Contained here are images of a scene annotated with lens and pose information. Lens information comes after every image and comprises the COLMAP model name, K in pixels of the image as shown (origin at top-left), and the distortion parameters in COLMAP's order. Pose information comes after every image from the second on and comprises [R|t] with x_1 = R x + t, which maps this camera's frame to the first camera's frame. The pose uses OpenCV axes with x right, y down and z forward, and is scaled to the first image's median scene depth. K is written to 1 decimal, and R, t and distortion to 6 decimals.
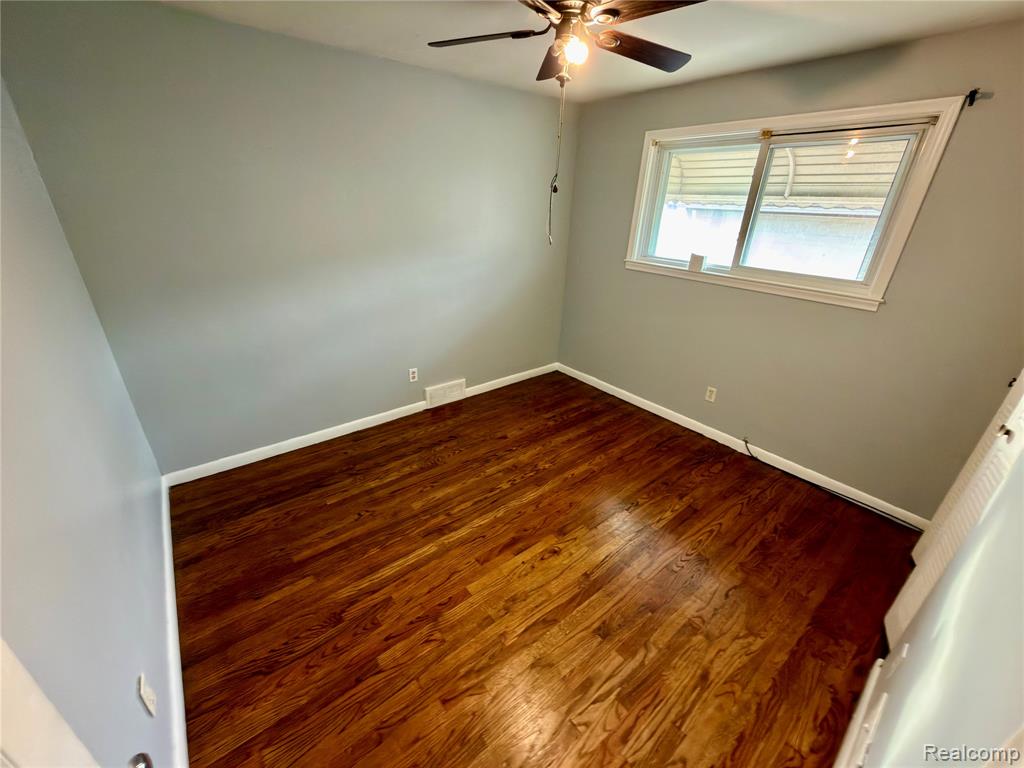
lens RADIAL K [[406.9, 0, 511.7], [0, 406.9, 387.5], [0, 0, 1]] dist [-0.001510, -0.000022]
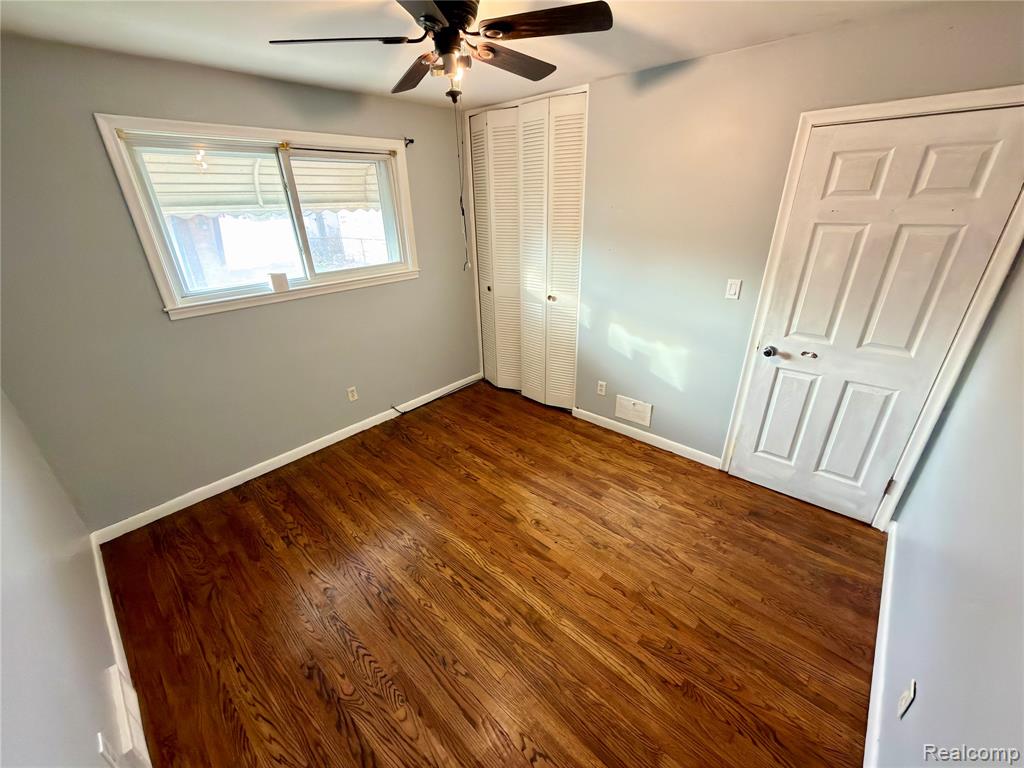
lens RADIAL K [[406.9, 0, 517.7], [0, 406.9, 385.2], [0, 0, 1]] dist [-0.001510, -0.000022]
pose [[-0.158300, -0.438214, 0.884822, -0.667841], [0.429667, 0.776256, 0.461316, -0.407878], [-0.889004, 0.453205, 0.065405, 0.740726]]
